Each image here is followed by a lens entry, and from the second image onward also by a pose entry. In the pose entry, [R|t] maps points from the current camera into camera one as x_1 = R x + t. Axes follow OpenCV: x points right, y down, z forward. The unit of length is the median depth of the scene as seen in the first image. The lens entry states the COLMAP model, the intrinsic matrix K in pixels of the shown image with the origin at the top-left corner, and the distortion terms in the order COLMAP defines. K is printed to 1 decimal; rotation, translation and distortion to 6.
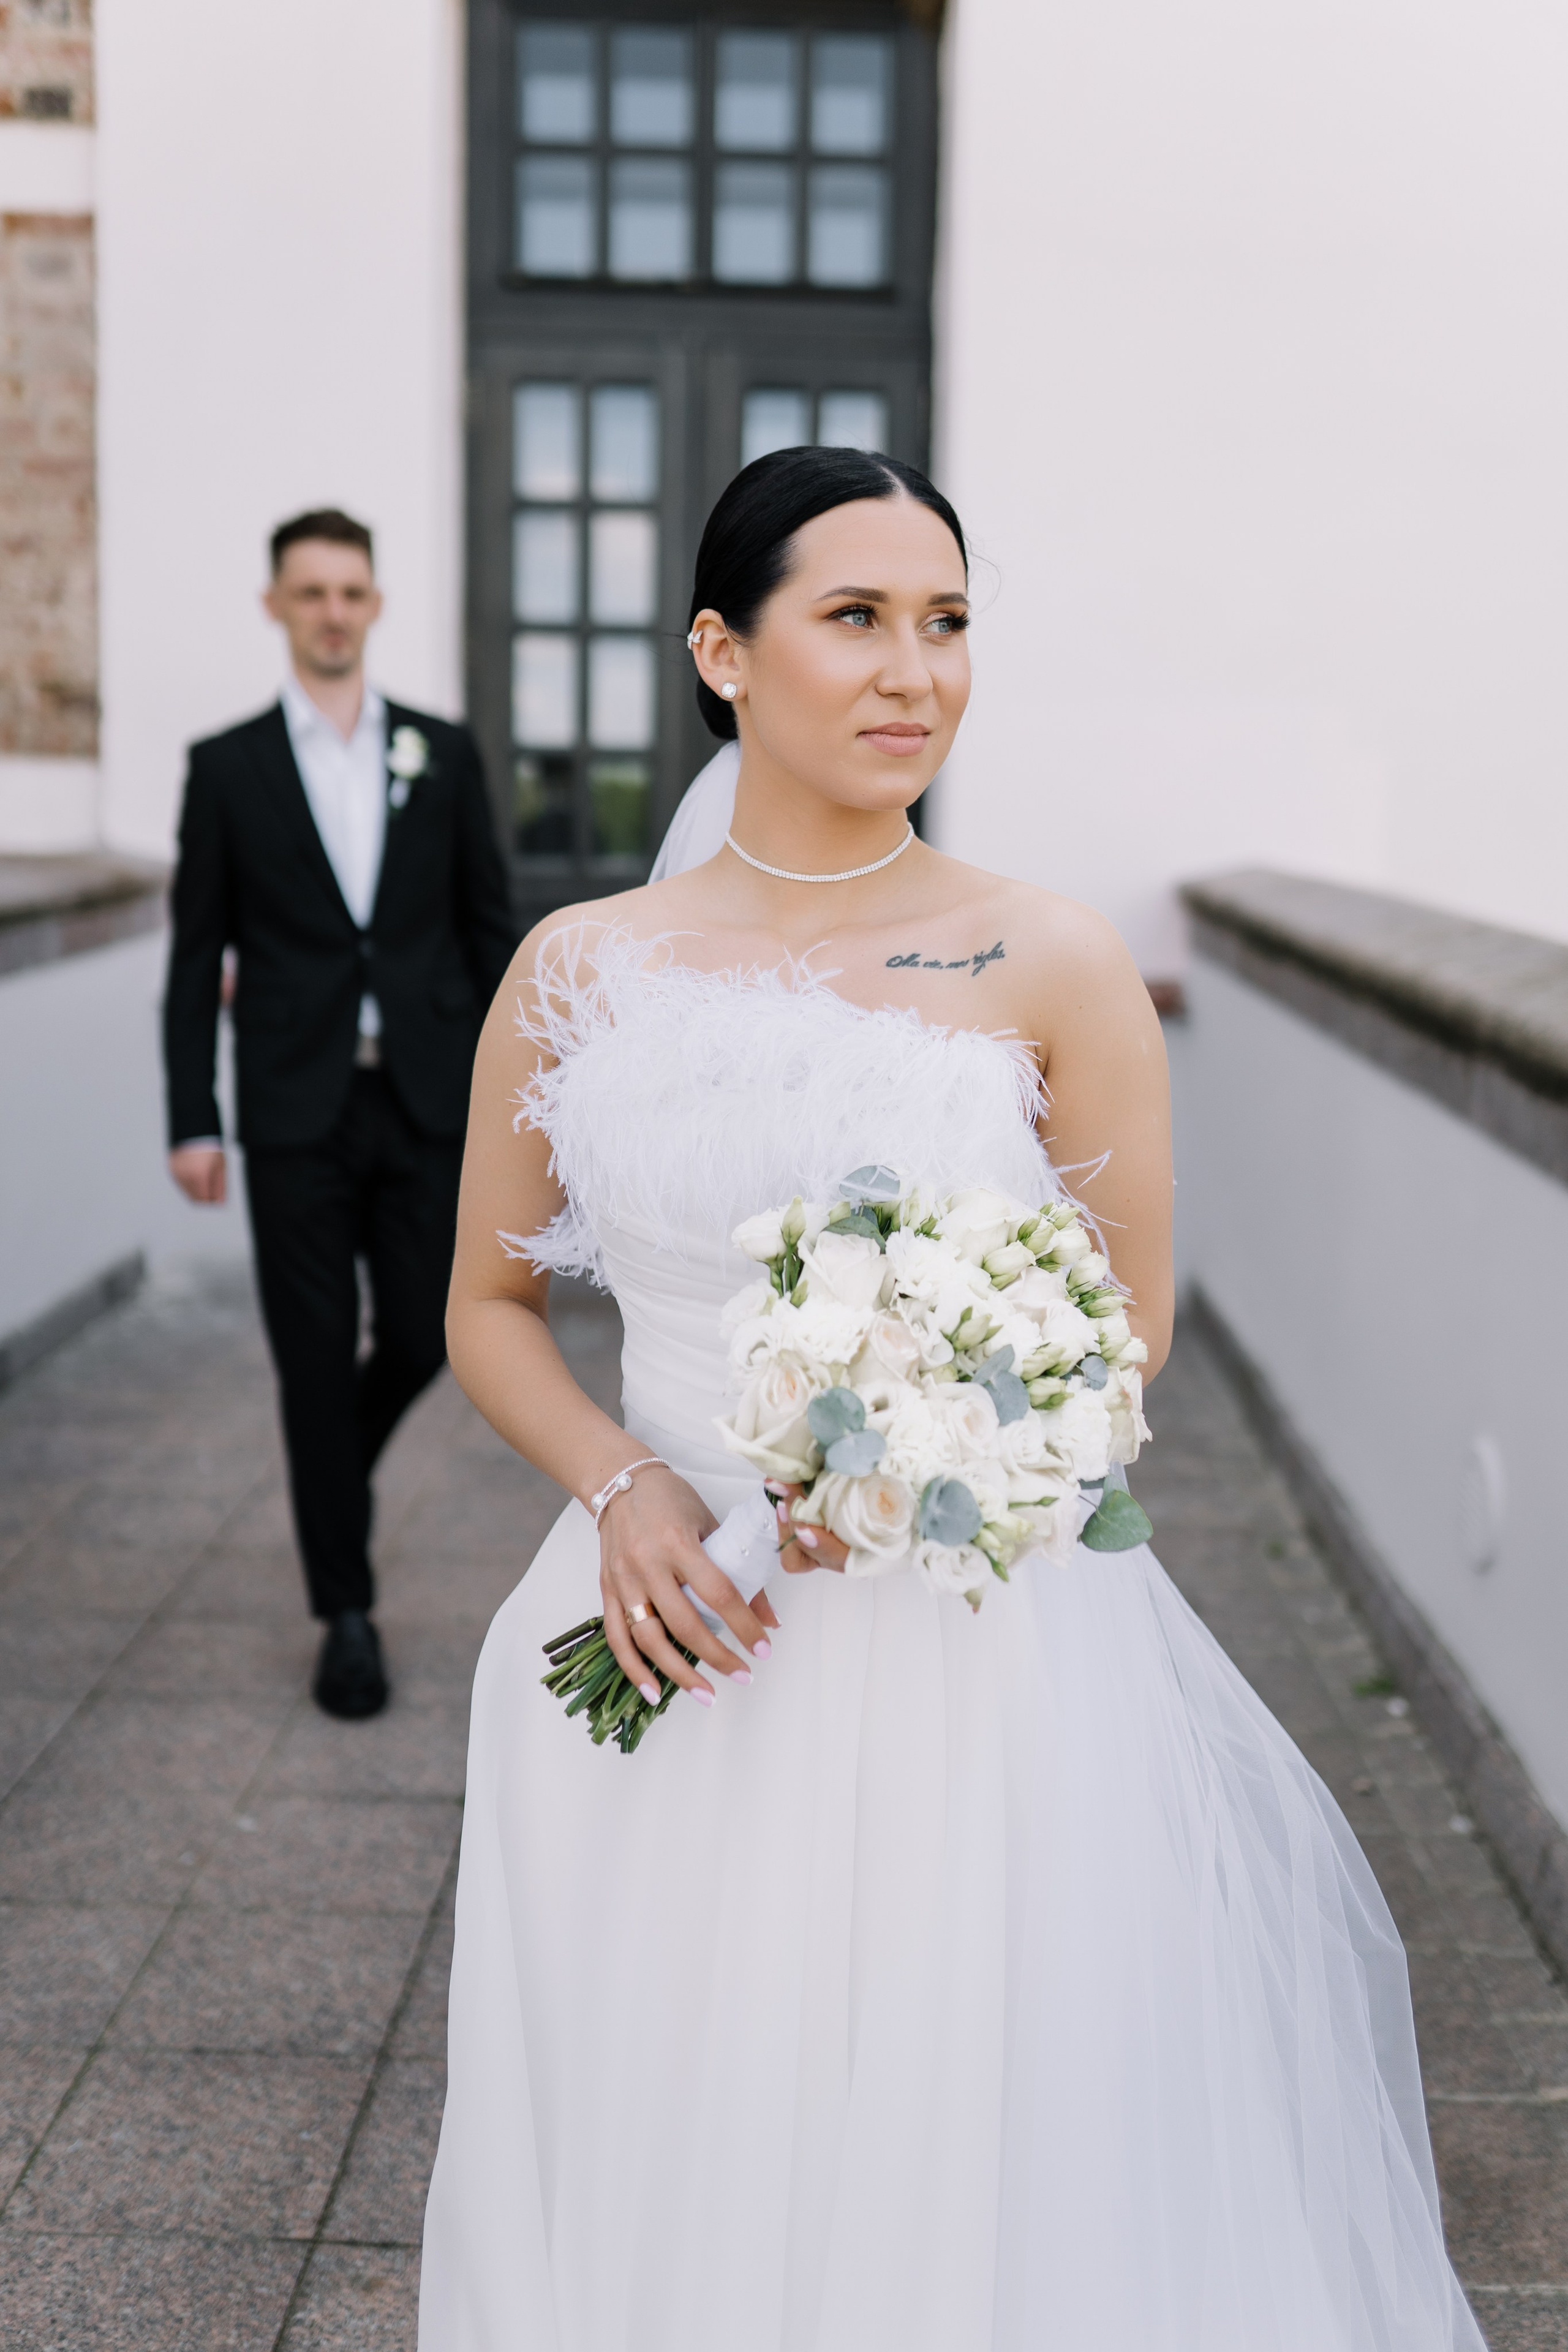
lens RADIAL K [[2176.0, 0, 778.2], [0, 2176.0, 1187.6], [0, 0, 1]] dist [-0.003461, 0.000000]
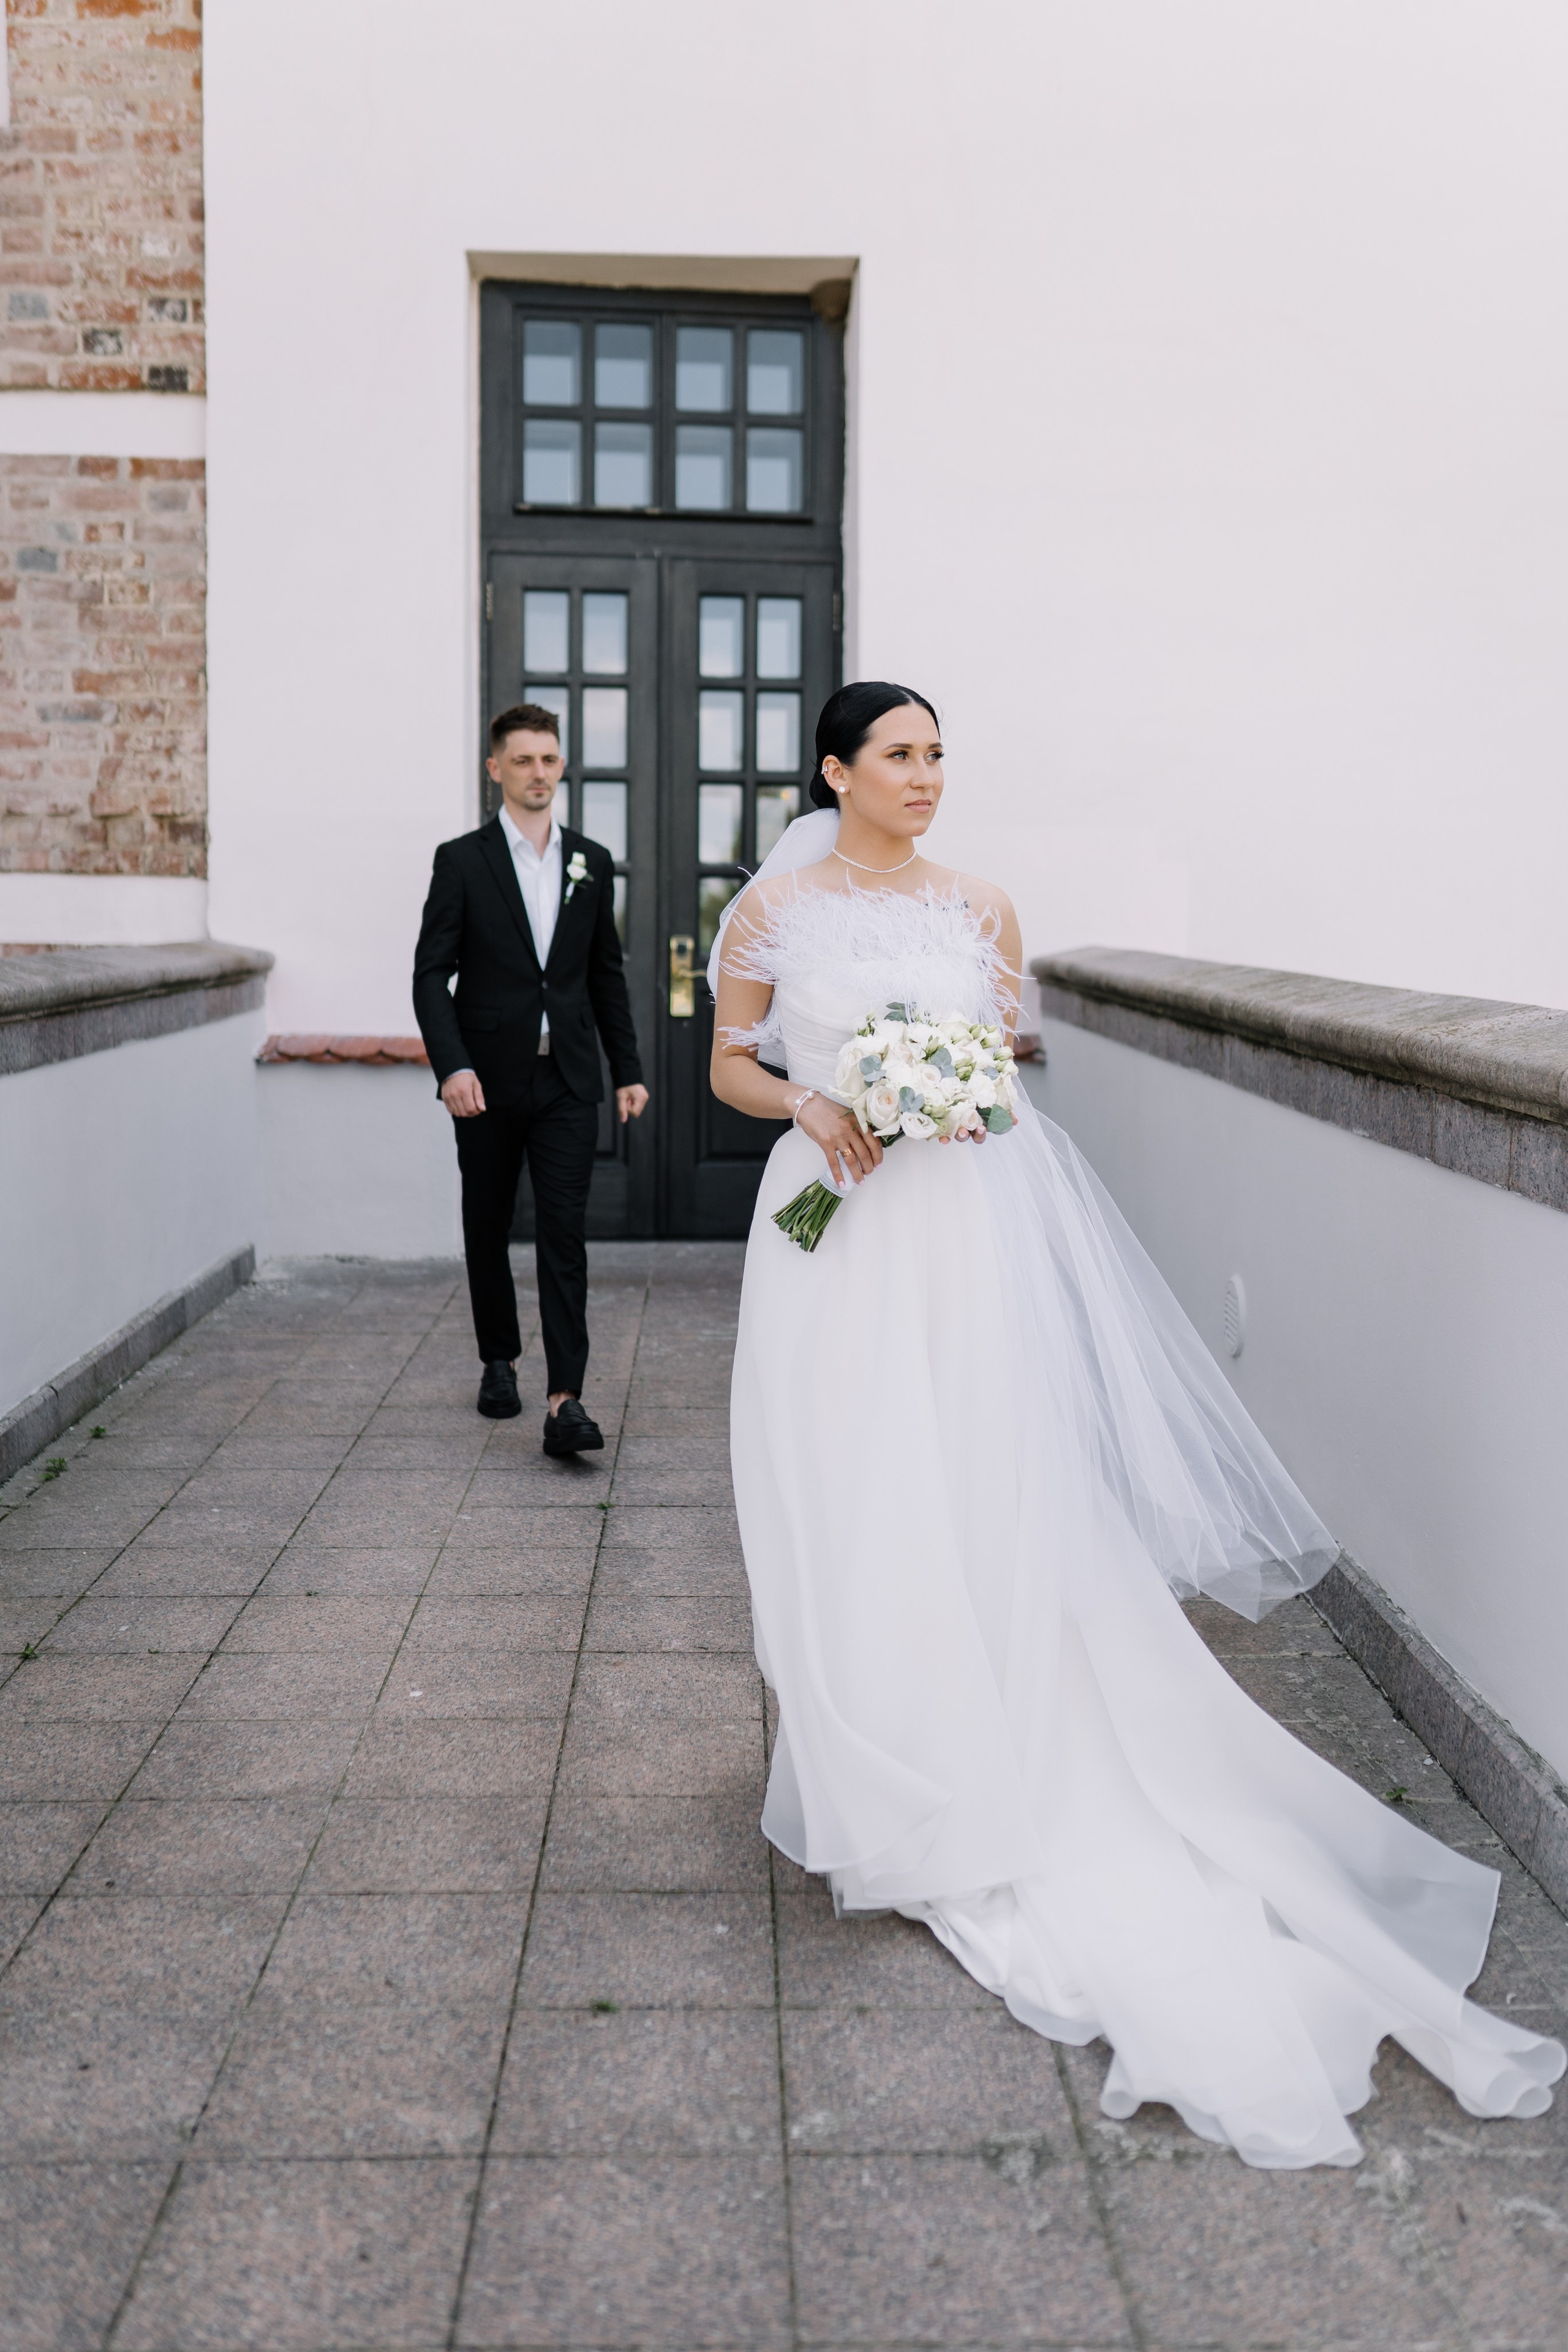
lens RADIAL K [[2167.0, 0, 745.7], [0, 2167.0, 1236.6], [0, 0, 1]] dist [0.002332, 0.000000]
pose [[0.998738, -0.015427, 0.047786, -0.057015], [0.017472, 0.998936, -0.042669, 0.080456], [-0.047077, 0.043450, 0.997946, -0.299615]]
